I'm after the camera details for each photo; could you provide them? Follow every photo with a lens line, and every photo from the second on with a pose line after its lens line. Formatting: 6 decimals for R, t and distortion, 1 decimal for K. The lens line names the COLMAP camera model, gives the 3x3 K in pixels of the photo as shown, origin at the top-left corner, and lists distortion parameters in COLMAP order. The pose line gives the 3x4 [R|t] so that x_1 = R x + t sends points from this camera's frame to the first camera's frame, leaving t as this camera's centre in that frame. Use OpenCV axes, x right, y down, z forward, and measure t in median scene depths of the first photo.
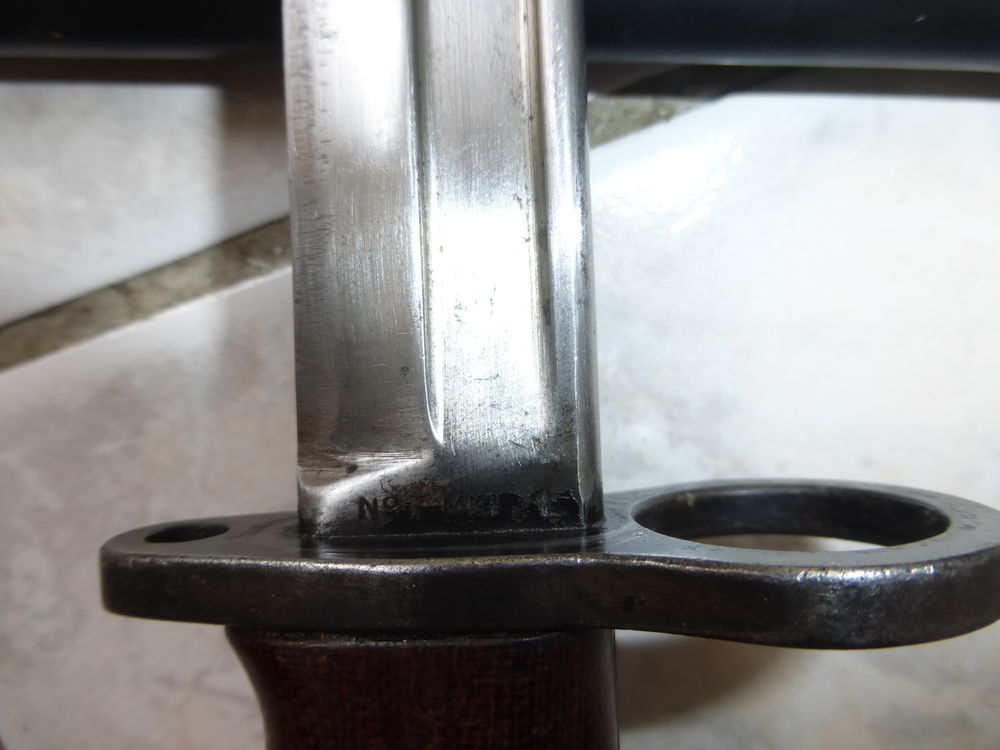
lens RADIAL K [[709.7, 0, 501.5], [0, 709.7, 377.4], [0, 0, 1]] dist [-0.024024, 0.000289]
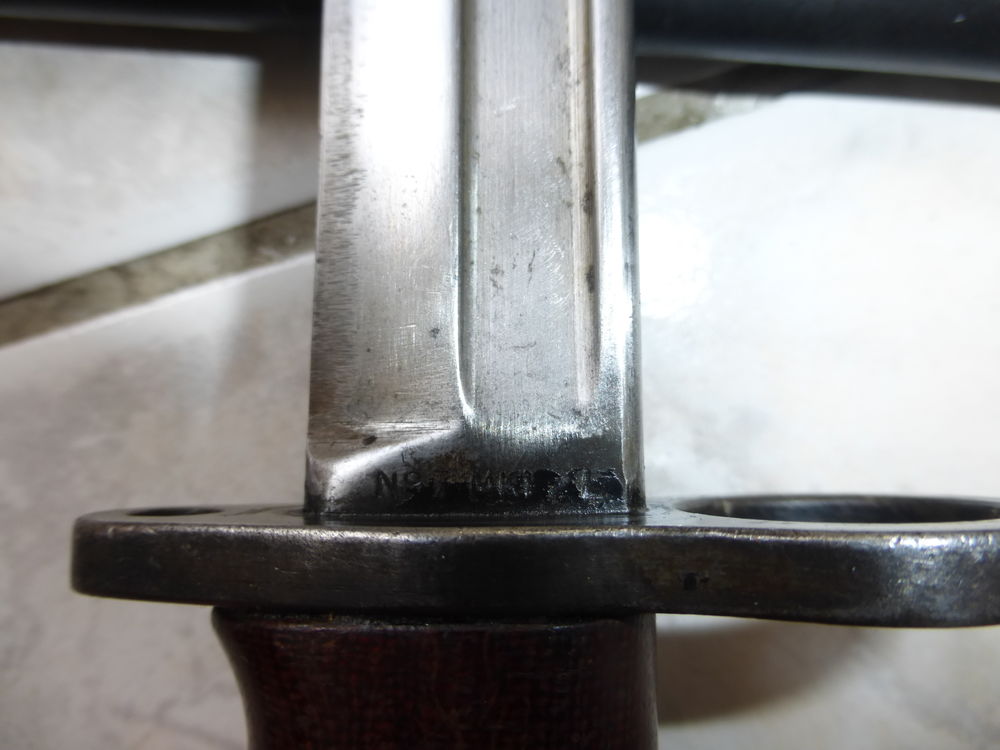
lens RADIAL K [[709.7, 0, 501.6], [0, 709.7, 372.0], [0, 0, 1]] dist [-0.024024, 0.000289]
pose [[0.998751, 0.041058, 0.028481, -0.074007], [-0.037234, 0.991609, -0.123799, 0.150449], [-0.033325, 0.122584, 0.991899, 0.091891]]
